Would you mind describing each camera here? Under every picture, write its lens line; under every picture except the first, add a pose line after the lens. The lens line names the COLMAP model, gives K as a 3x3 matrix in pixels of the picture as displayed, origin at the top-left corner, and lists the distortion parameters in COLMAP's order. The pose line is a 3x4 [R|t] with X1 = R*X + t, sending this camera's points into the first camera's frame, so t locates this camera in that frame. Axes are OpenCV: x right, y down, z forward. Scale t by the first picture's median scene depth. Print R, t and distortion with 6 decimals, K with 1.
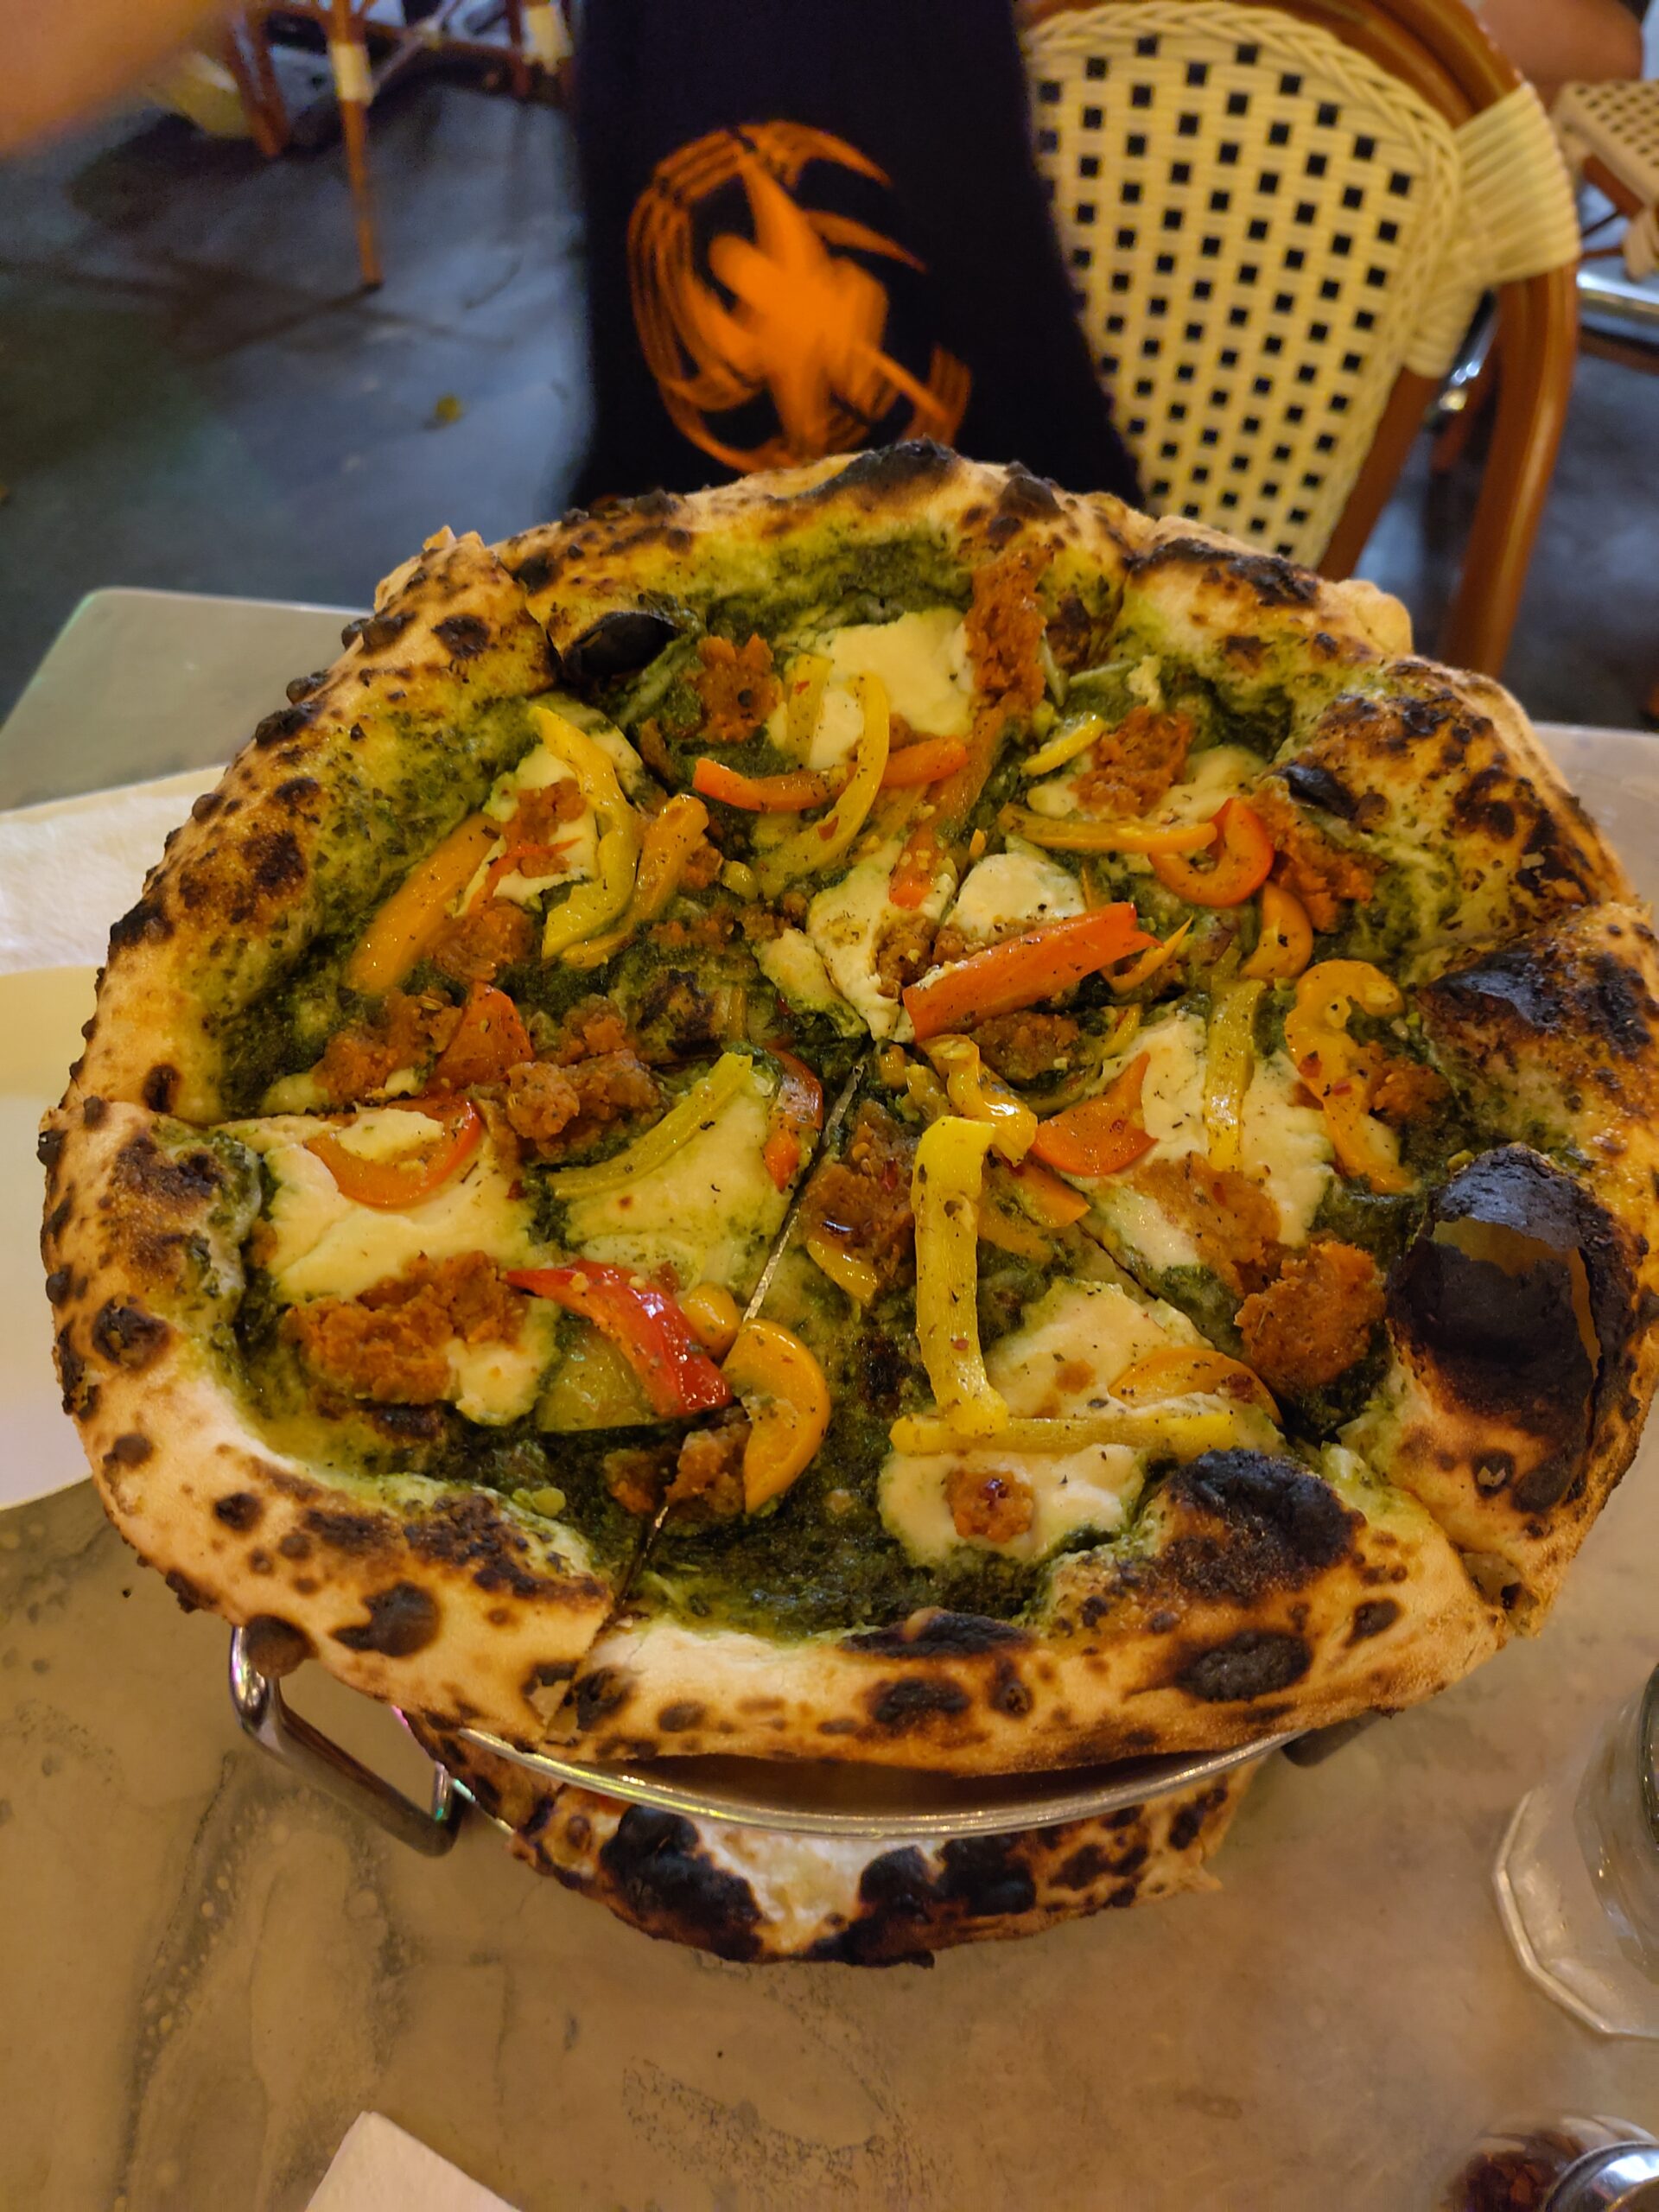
lens RADIAL K [[1521.8, 0, 827.0], [0, 1521.8, 1106.8], [0, 0, 1]] dist [0.009566, -0.010755]
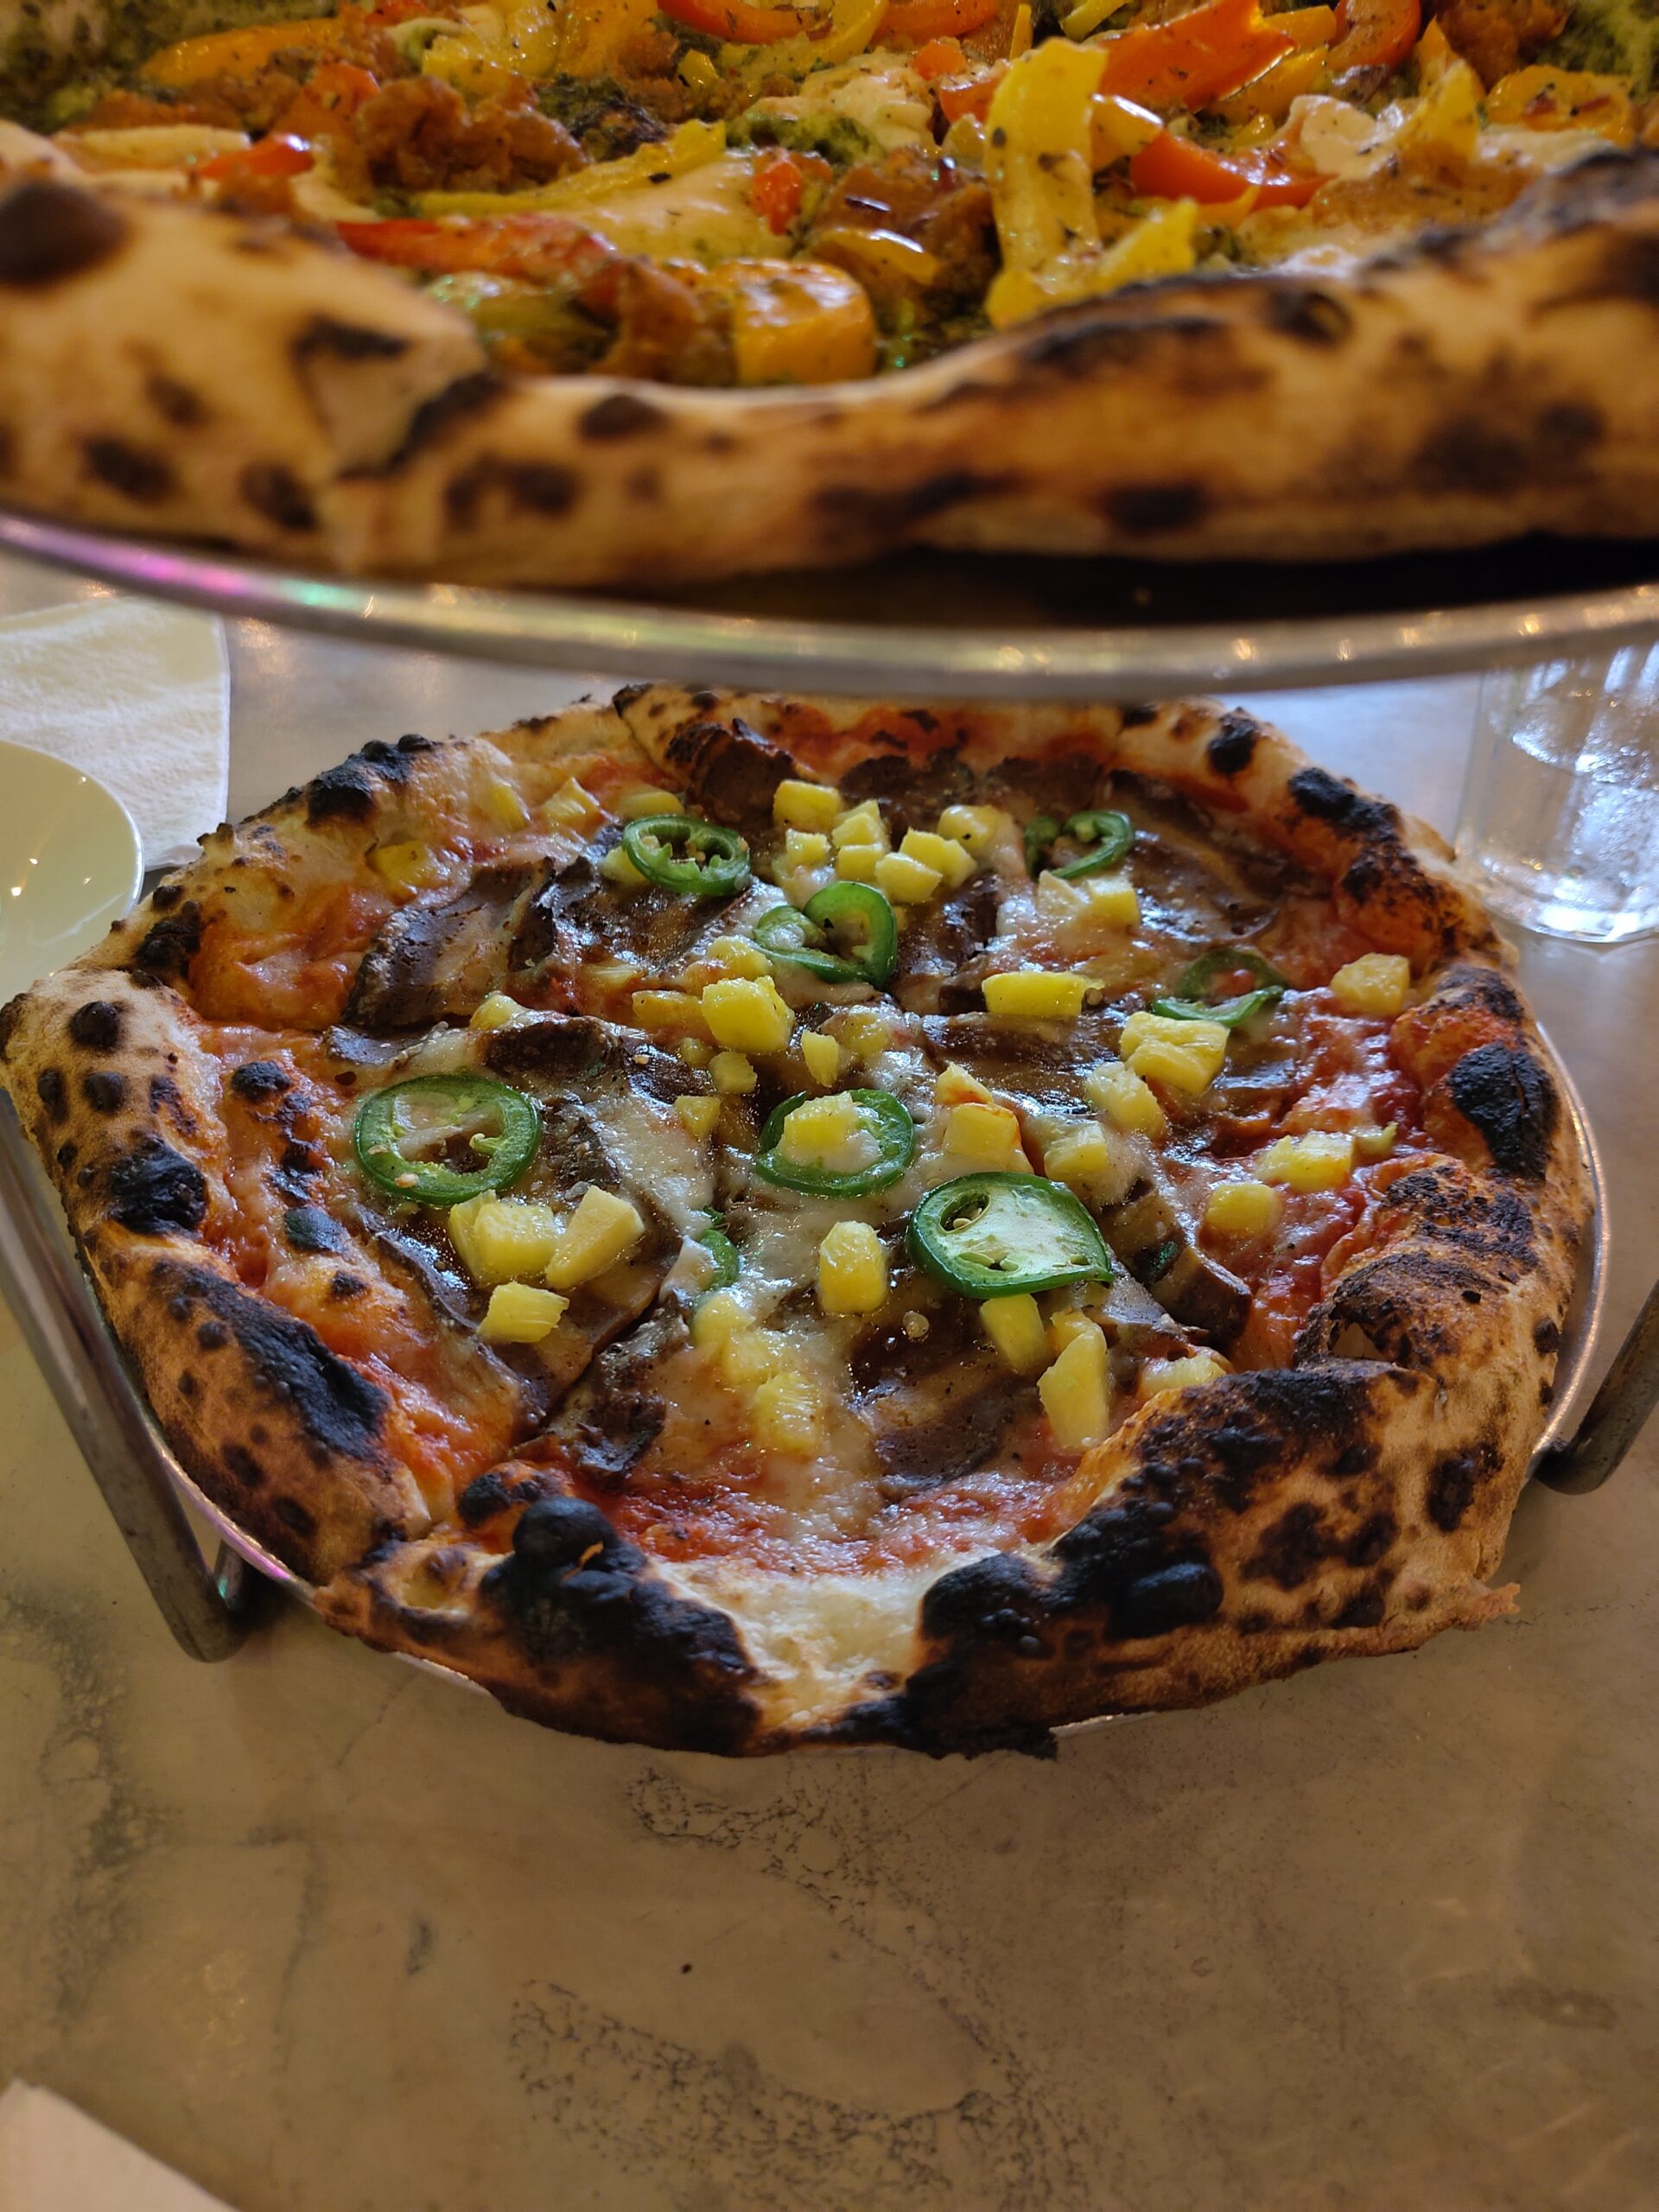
lens RADIAL K [[1521.8, 0, 830.1], [0, 1521.8, 1102.4], [0, 0, 1]] dist [0.009566, -0.010755]
pose [[0.998595, -0.022598, 0.047939, -0.038103], [0.034538, 0.963567, -0.265226, 0.475640], [-0.040199, 0.266509, 0.962994, 0.380447]]
